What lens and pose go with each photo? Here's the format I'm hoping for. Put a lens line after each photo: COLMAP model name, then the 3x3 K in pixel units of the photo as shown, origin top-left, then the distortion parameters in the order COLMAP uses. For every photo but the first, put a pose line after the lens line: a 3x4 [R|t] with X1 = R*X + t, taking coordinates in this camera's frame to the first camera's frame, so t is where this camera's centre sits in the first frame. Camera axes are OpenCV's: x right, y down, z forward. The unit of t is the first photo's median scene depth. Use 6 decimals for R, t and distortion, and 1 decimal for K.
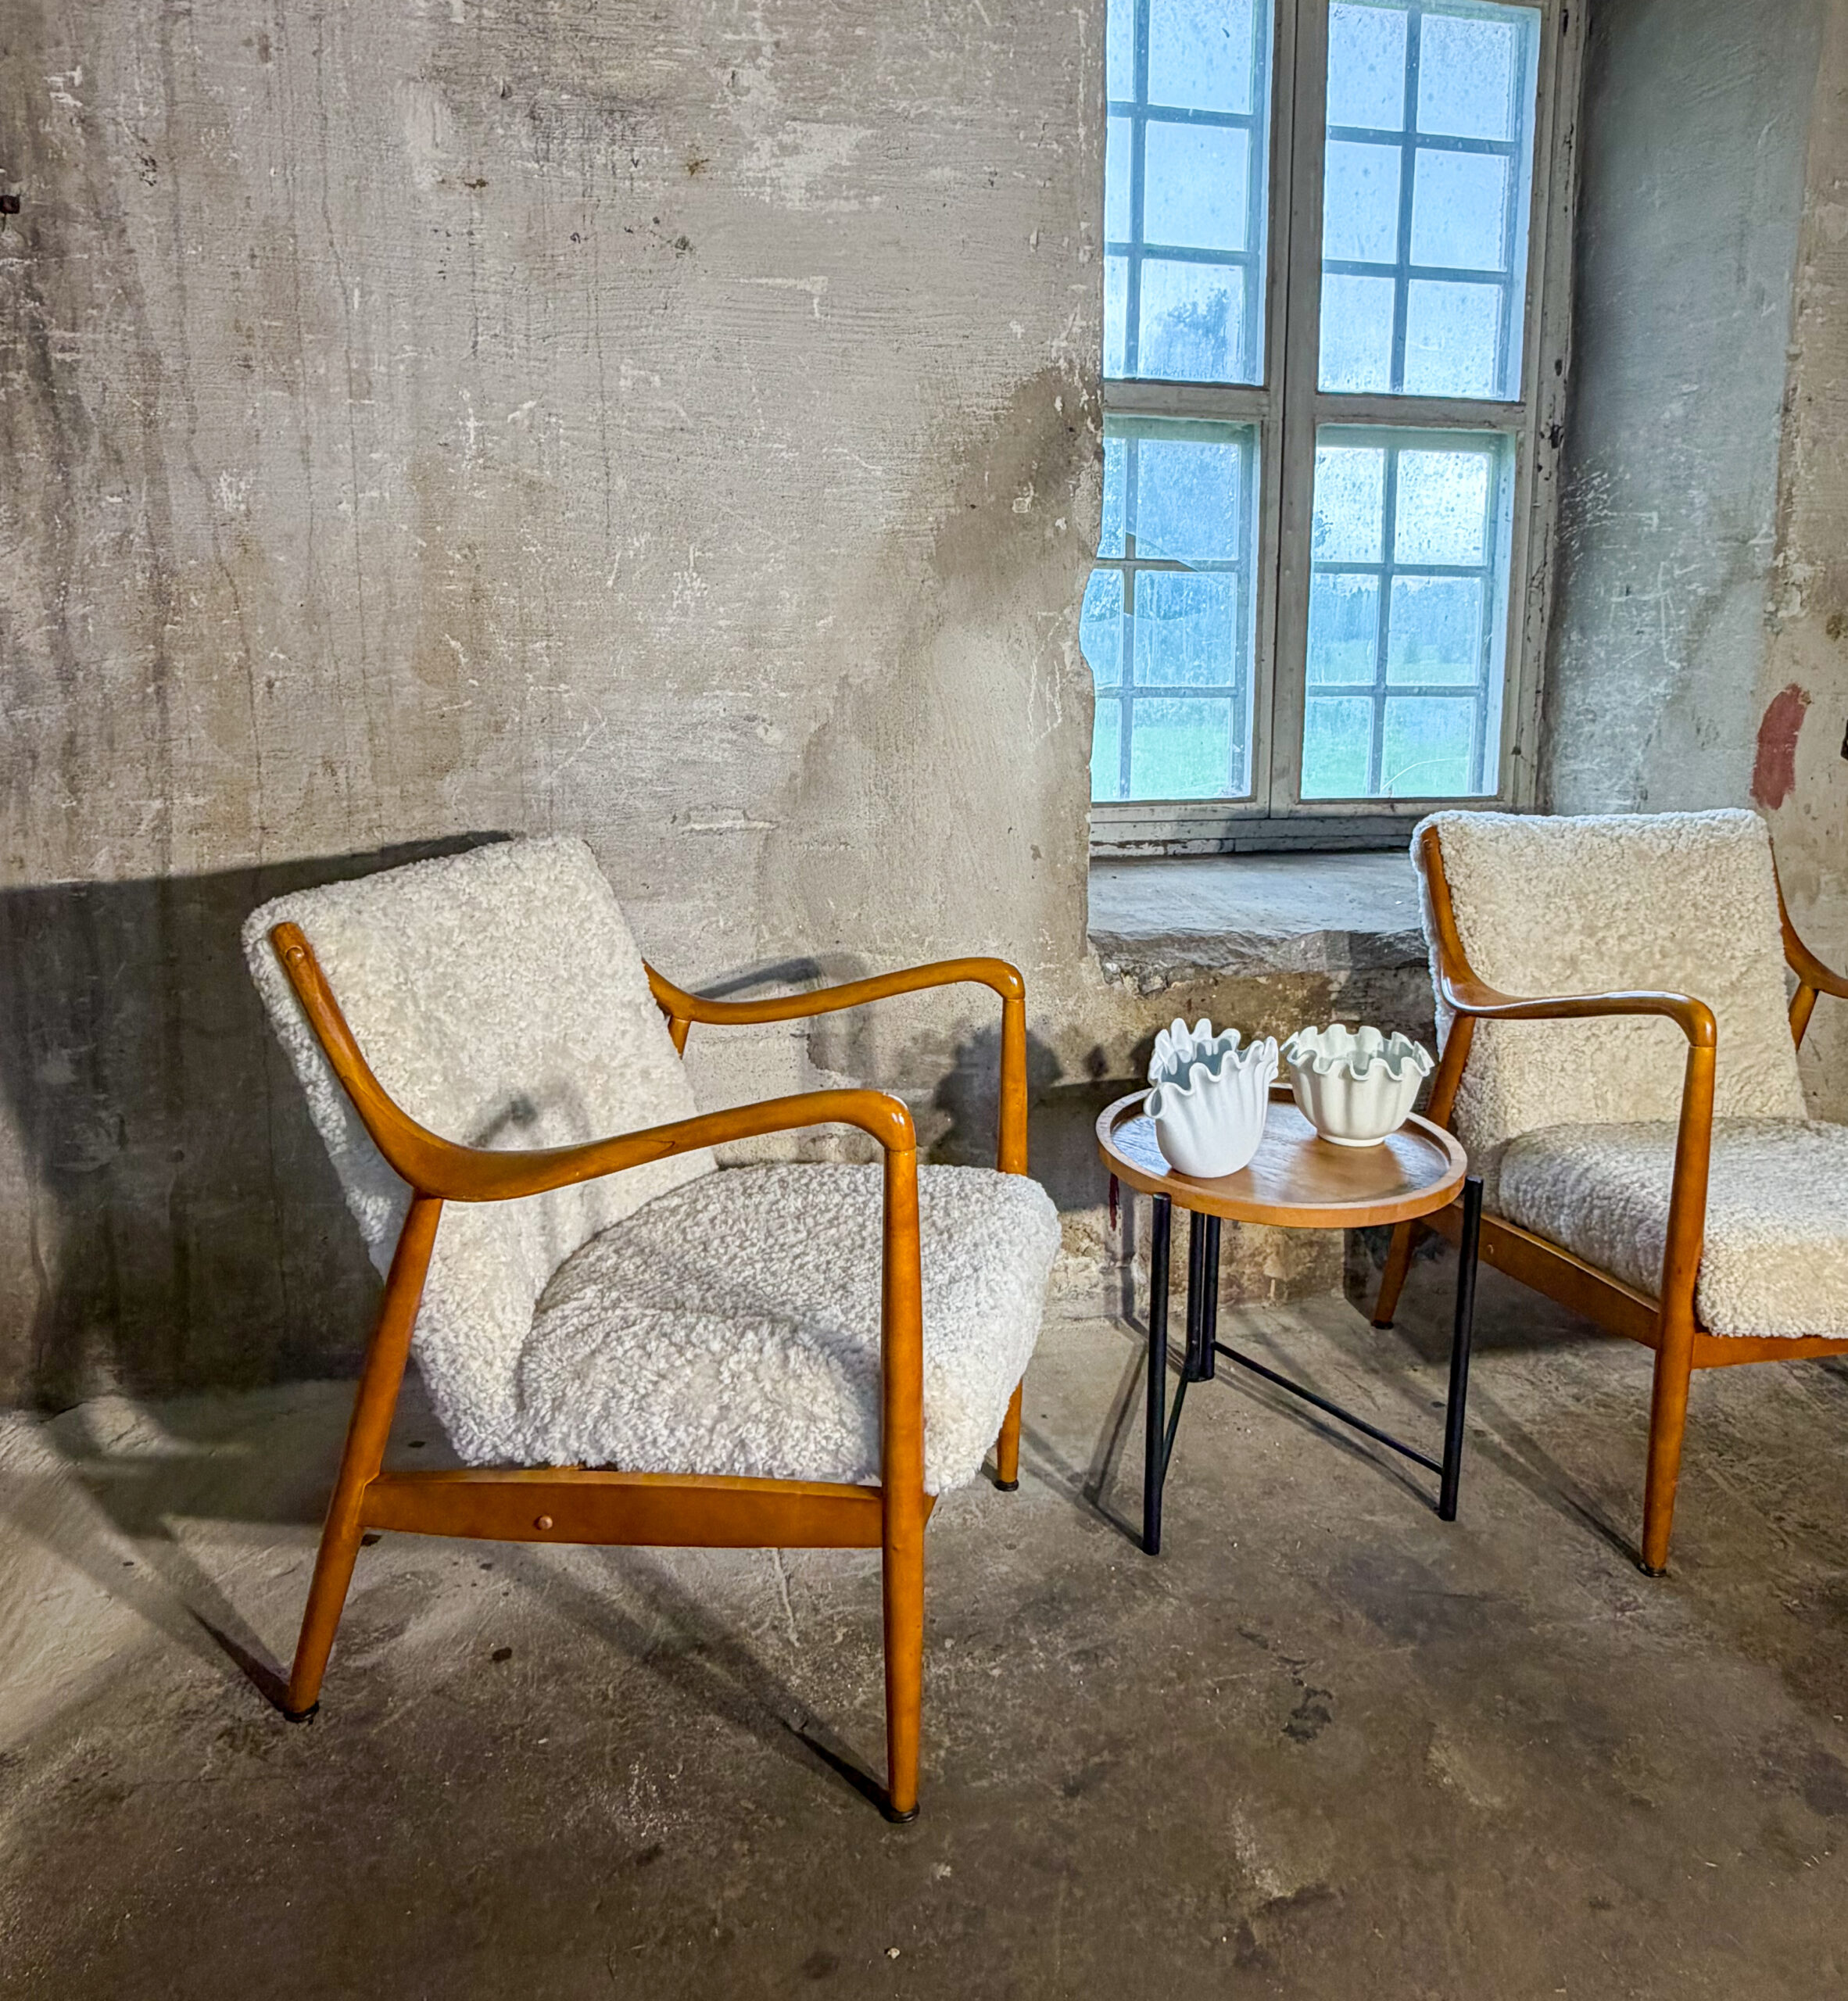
lens RADIAL K [[1453.3, 0, 963.7], [0, 1453.3, 865.9], [0, 0, 1]] dist [-0.000076, 0.000892]
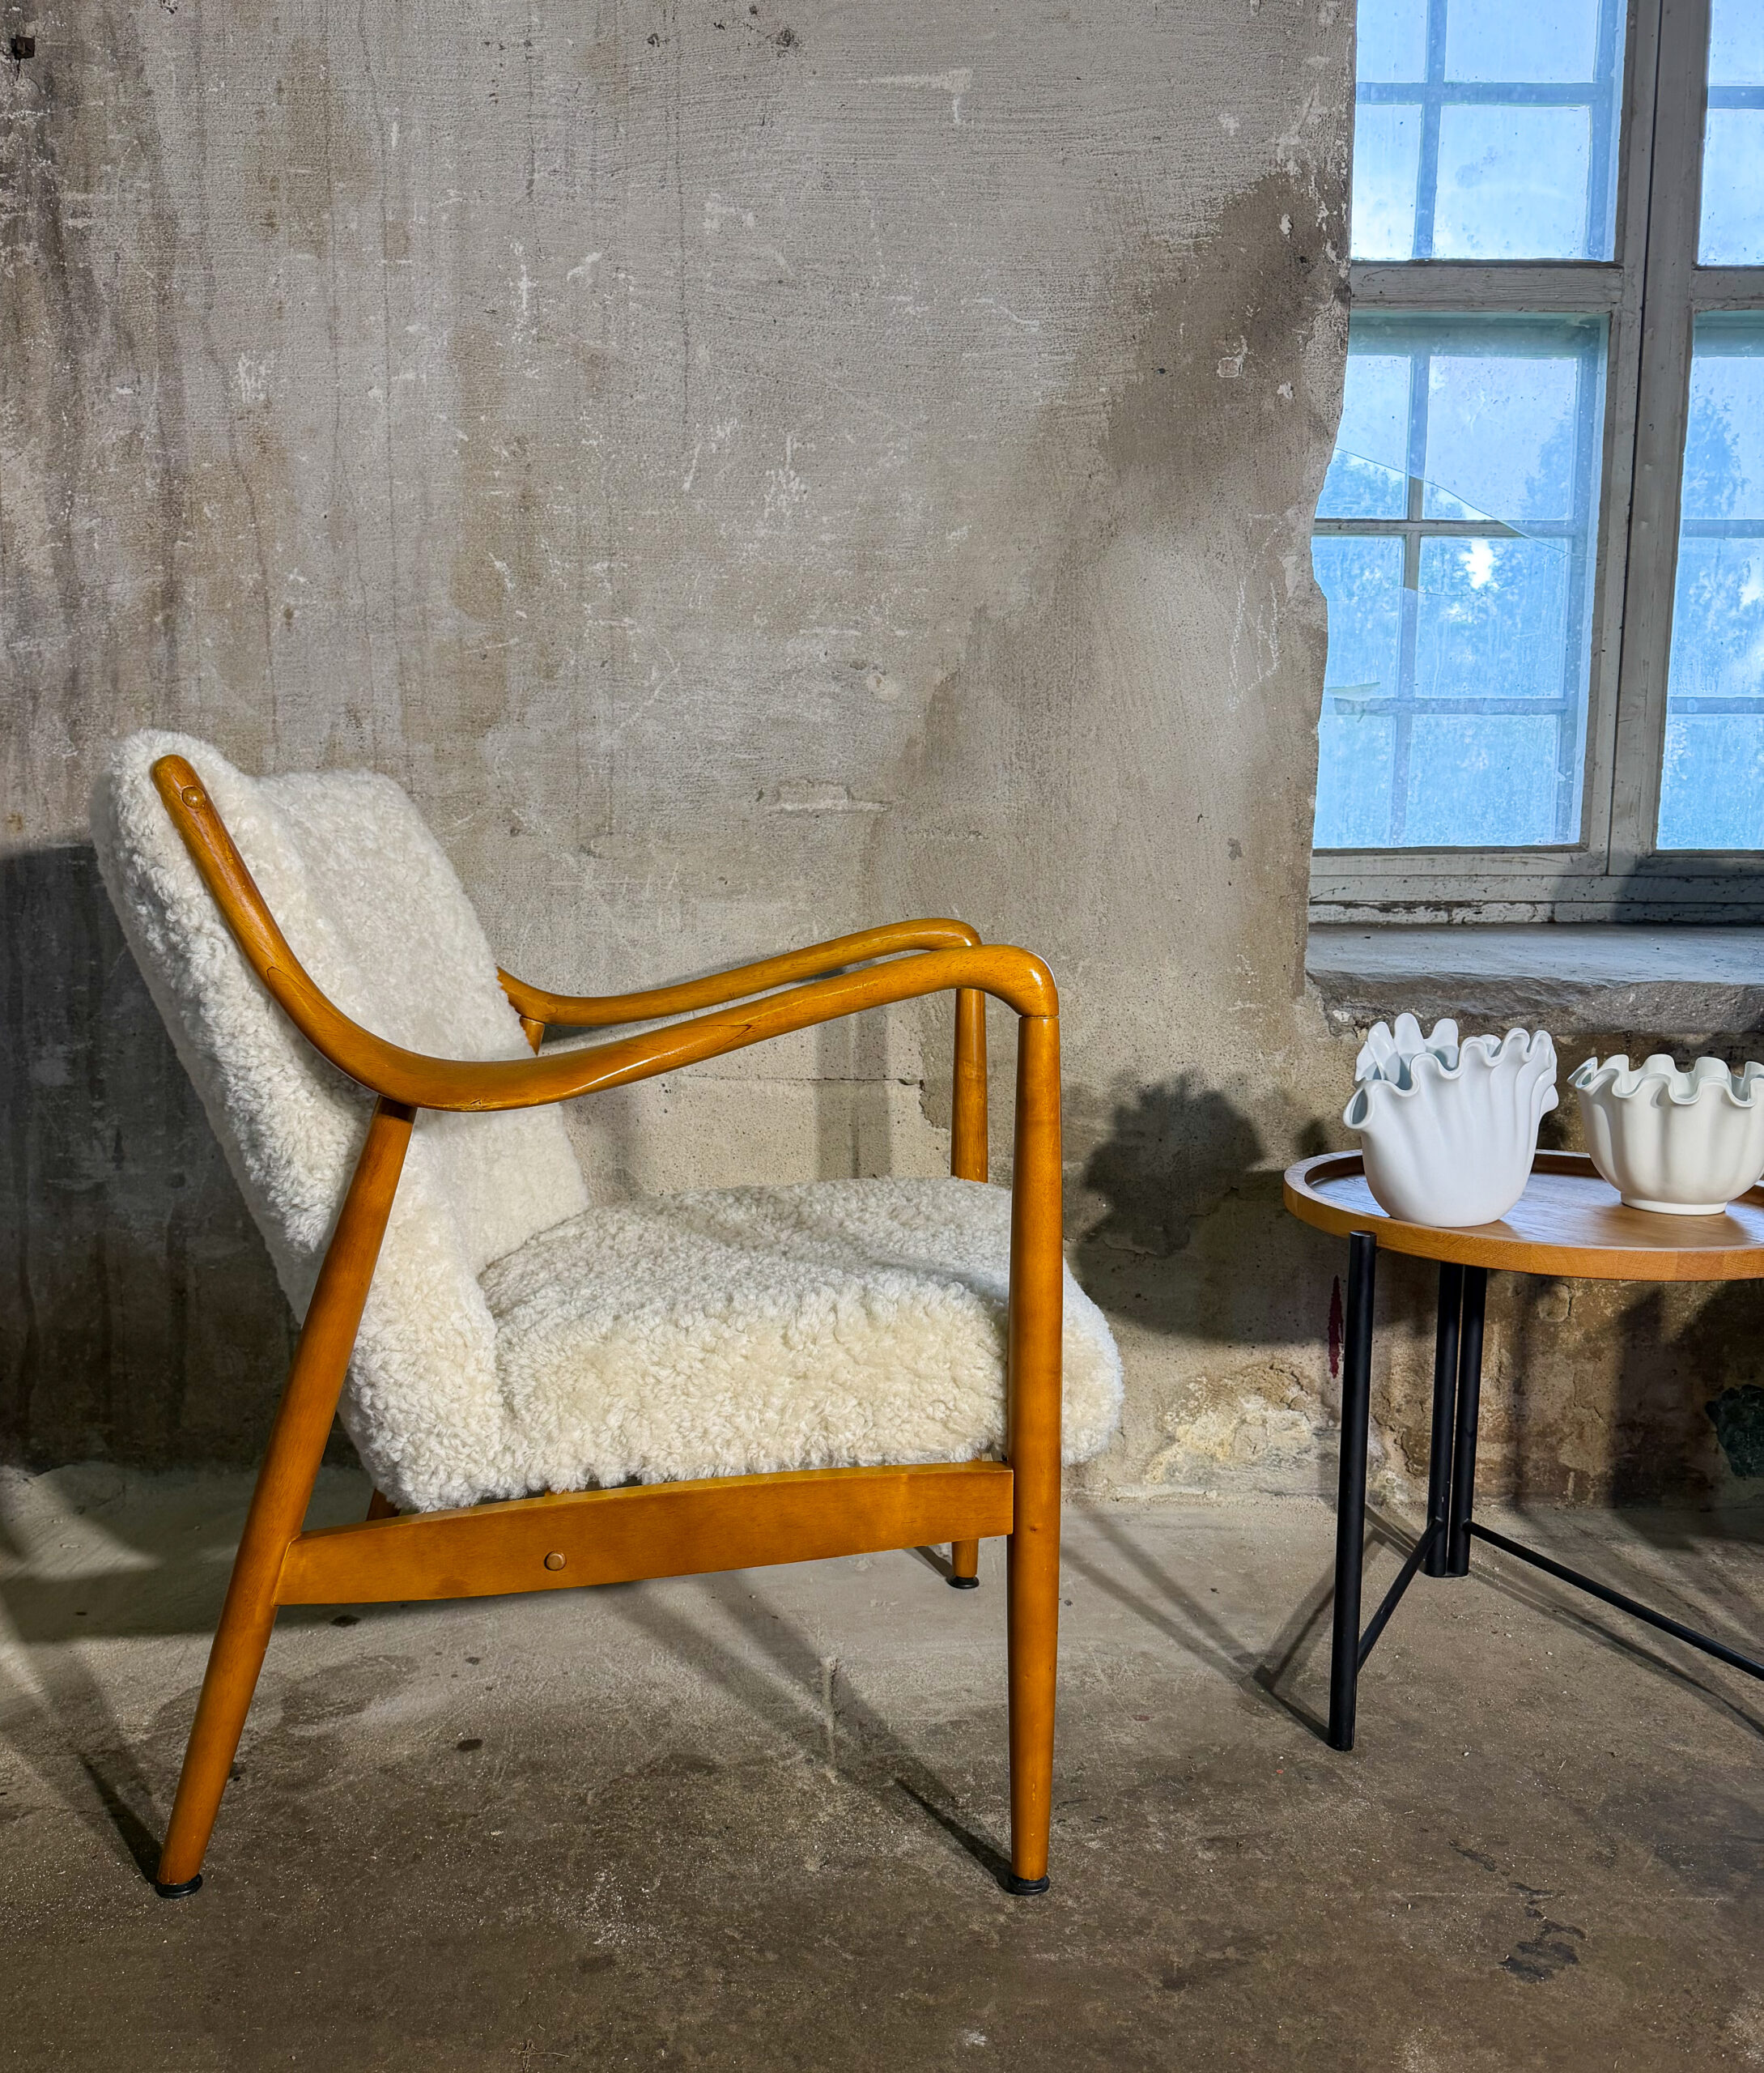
lens RADIAL K [[1786.0, 0, 809.8], [0, 1786.0, 1124.8], [0, 0, 1]] dist [0.090290, -0.155918]
pose [[0.970137, 0.031522, -0.240501, 0.072902], [-0.032985, 0.999454, -0.002058, 0.161053], [0.240305, 0.009929, 0.970647, 0.066373]]
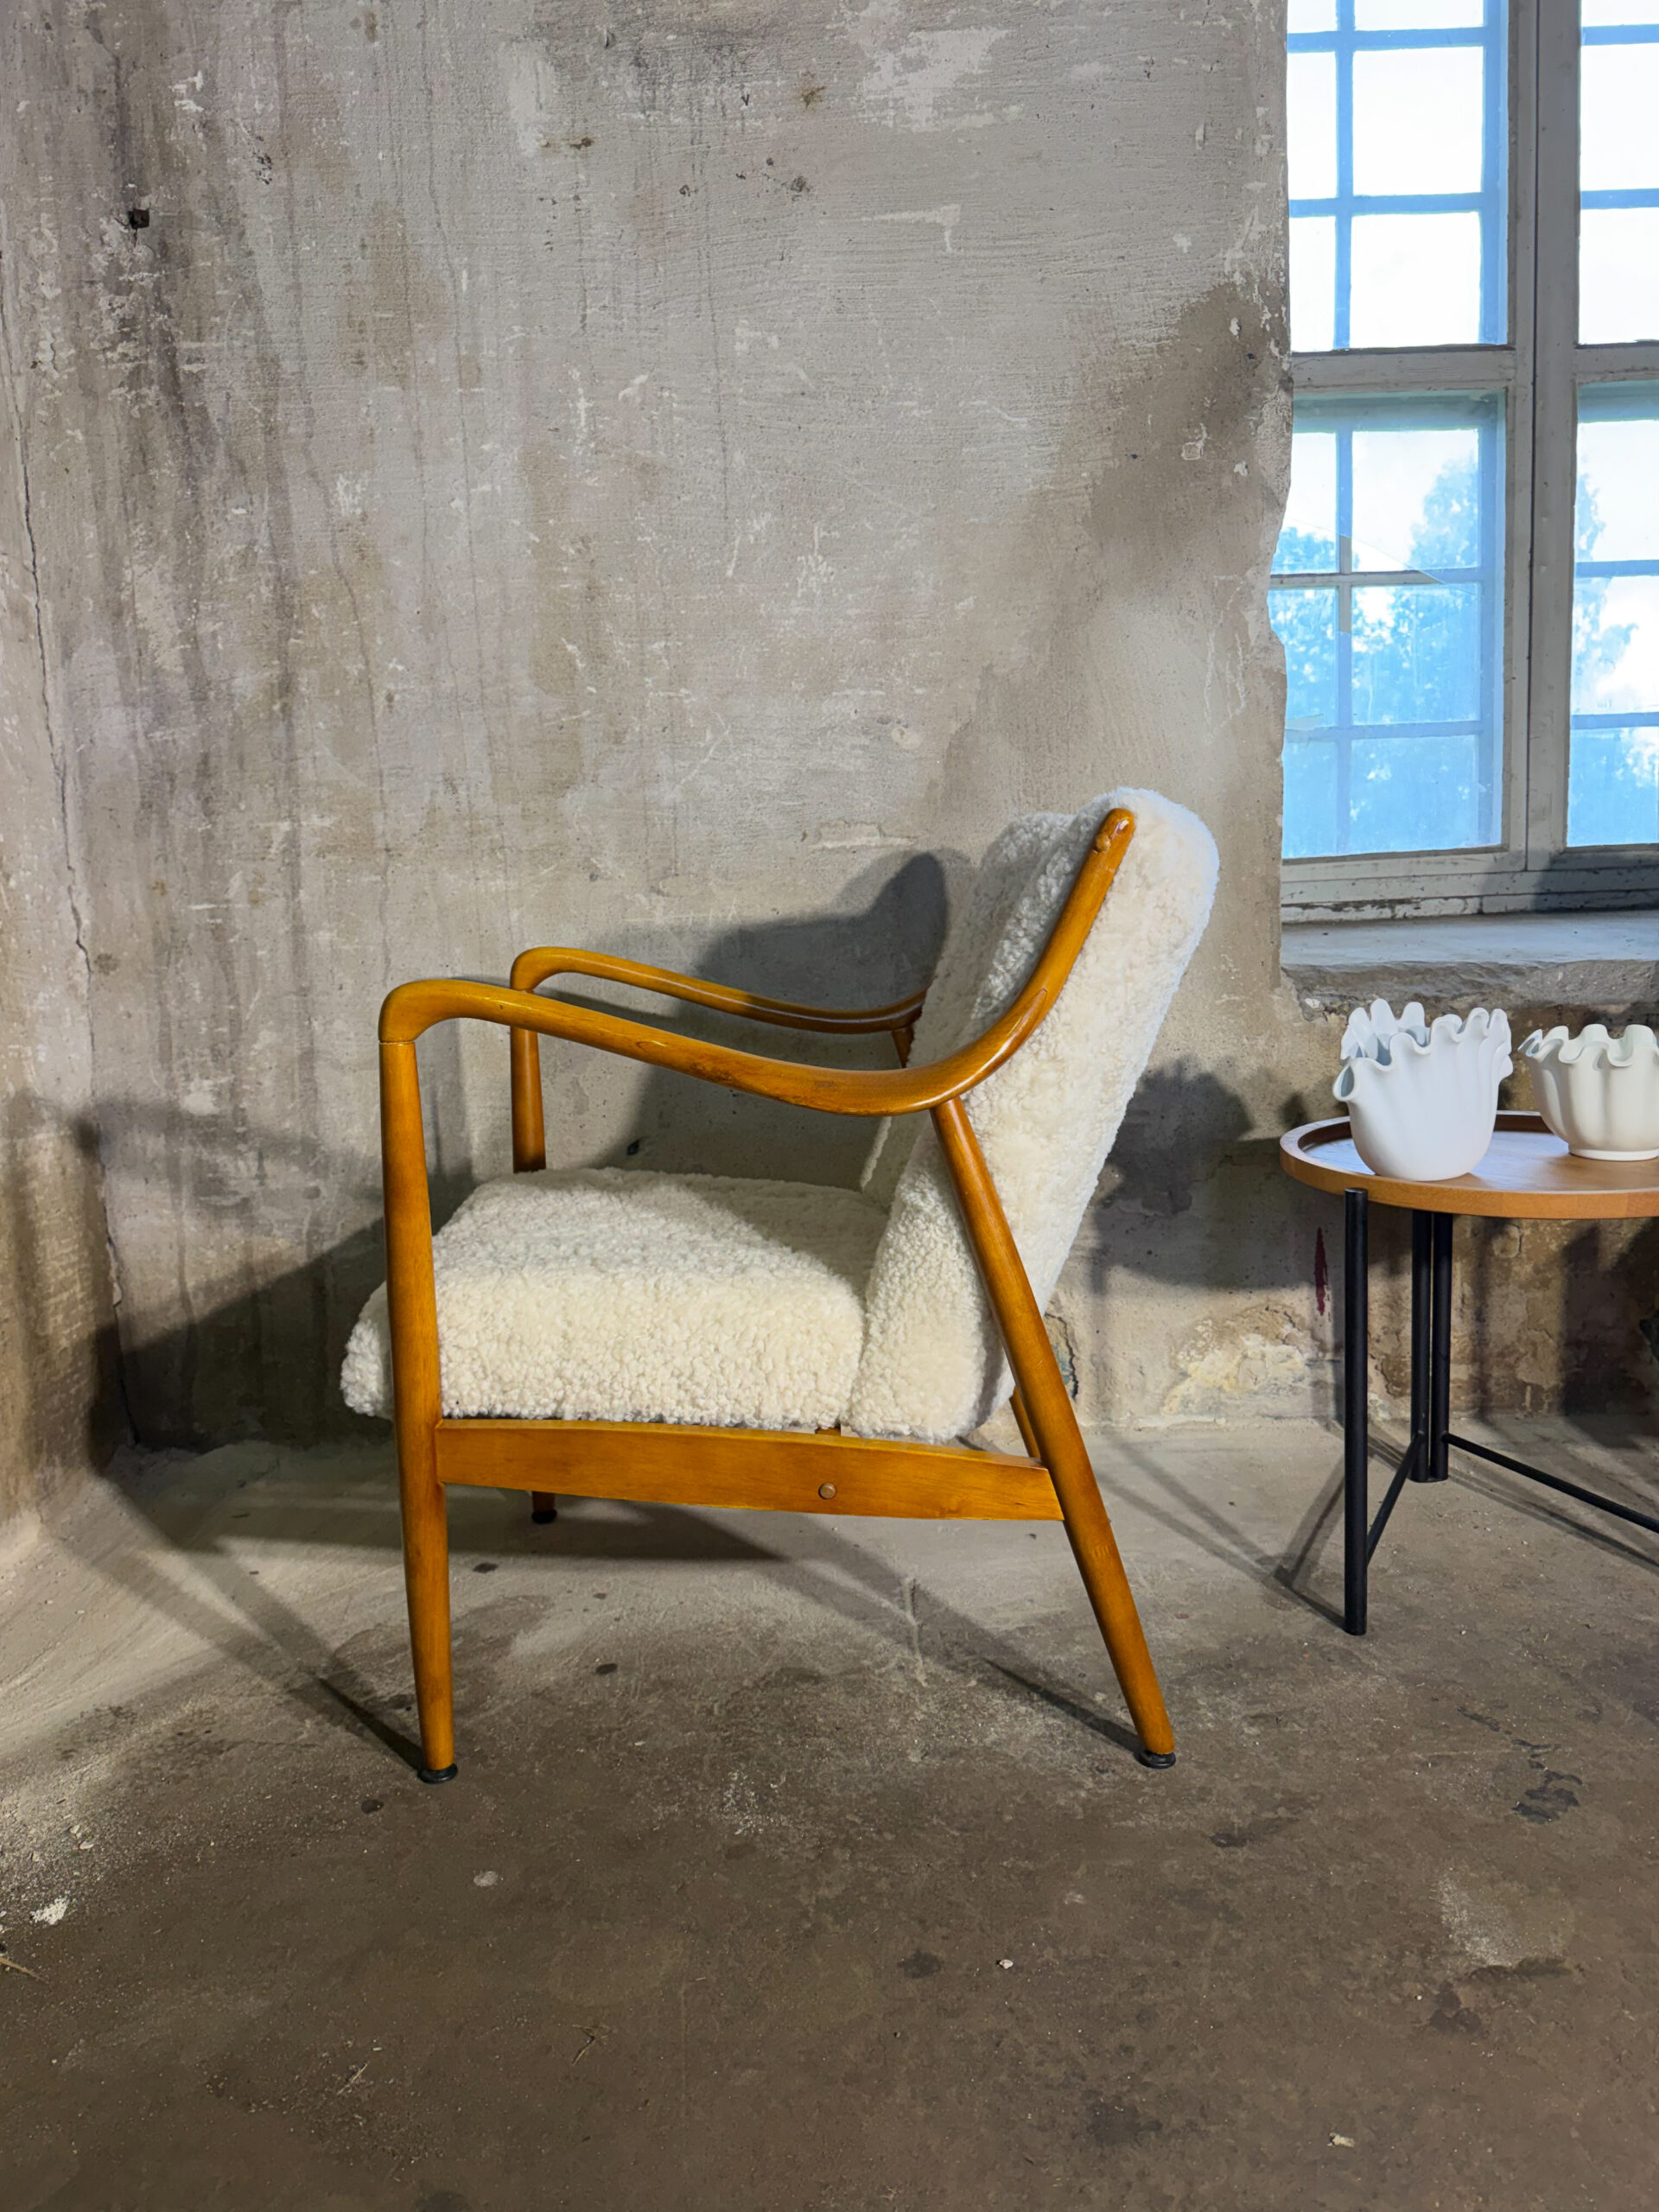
lens RADIAL K [[1560.6, 0, 834.7], [0, 1560.6, 1107.2], [0, 0, 1]] dist [0.099521, -0.181768]
pose [[0.973520, -0.015324, -0.228089, 0.045603], [0.014009, 0.999875, -0.007385, 0.158924], [0.228174, 0.003994, 0.973612, 0.047530]]
